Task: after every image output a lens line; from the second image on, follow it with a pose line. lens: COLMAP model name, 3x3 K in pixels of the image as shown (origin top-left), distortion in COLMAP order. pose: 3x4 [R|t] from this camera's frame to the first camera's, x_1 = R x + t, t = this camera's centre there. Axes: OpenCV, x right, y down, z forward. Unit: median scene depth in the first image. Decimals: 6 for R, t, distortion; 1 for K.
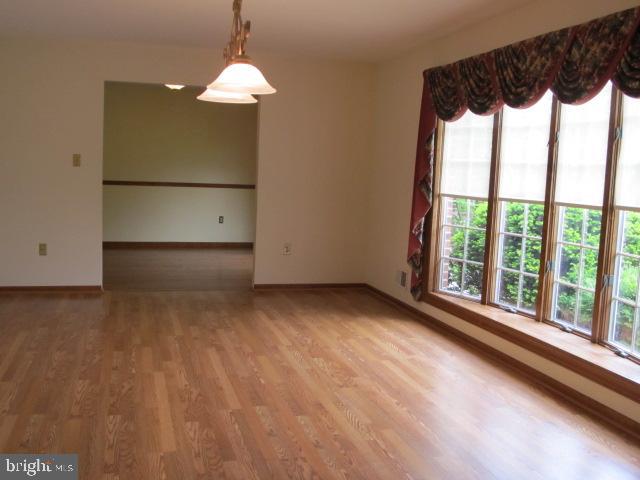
lens RADIAL K [[662.4, 0, 321.5], [0, 662.4, 240.7], [0, 0, 1]] dist [-0.092421, 0.000000]
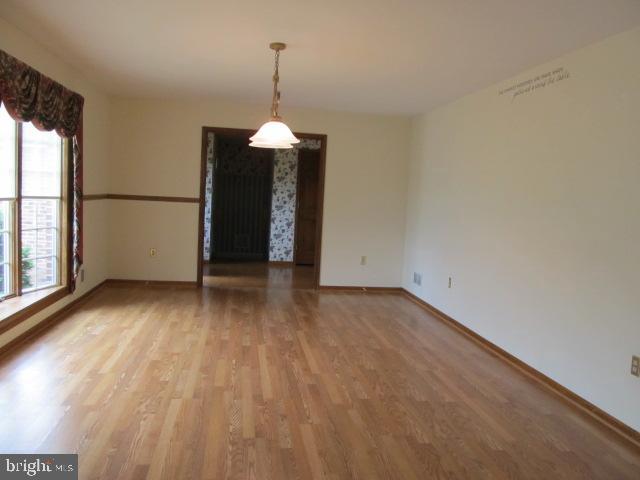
lens RADIAL K [[529.7, 0, 320.8], [0, 529.7, 241.1], [0, 0, 1]] dist [-0.059406, 0.021220]
pose [[-0.986923, -0.103982, 0.123172, -0.335938], [-0.077927, 0.976669, 0.200111, -0.217567], [-0.141106, 0.187896, -0.972000, 1.812603]]
